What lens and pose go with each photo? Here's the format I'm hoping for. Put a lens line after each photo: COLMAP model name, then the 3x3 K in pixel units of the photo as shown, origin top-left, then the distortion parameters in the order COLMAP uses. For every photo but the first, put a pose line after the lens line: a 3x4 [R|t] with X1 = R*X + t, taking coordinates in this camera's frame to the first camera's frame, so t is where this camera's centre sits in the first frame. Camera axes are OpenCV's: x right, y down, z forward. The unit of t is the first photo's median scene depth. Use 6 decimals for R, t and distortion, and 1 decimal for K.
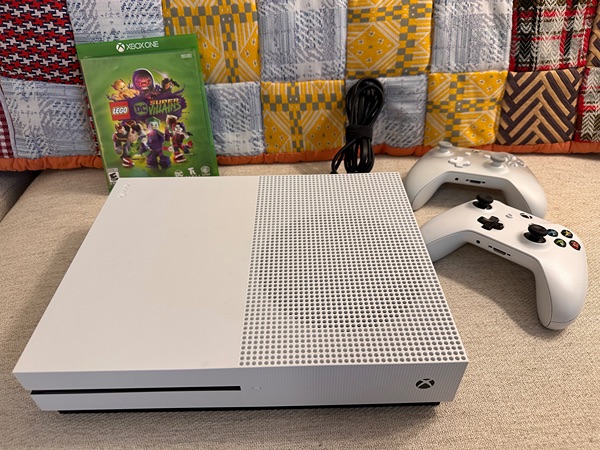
lens RADIAL K [[441.3, 0, 300.0], [0, 441.3, 225.0], [0, 0, 1]] dist [0.032914, -0.050748]
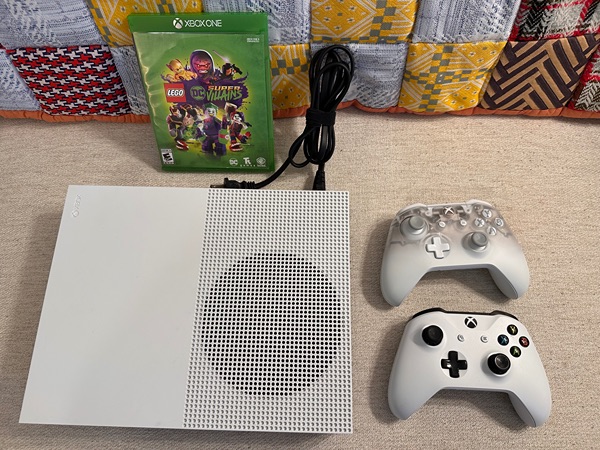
lens RADIAL K [[441.3, 0, 300.0], [0, 441.3, 225.0], [0, 0, 1]] dist [0.032914, -0.050748]
pose [[0.998935, 0.043856, -0.014311, 0.110386], [-0.029079, 0.839441, 0.542673, -0.494113], [0.035813, -0.541679, 0.839822, 0.108131]]
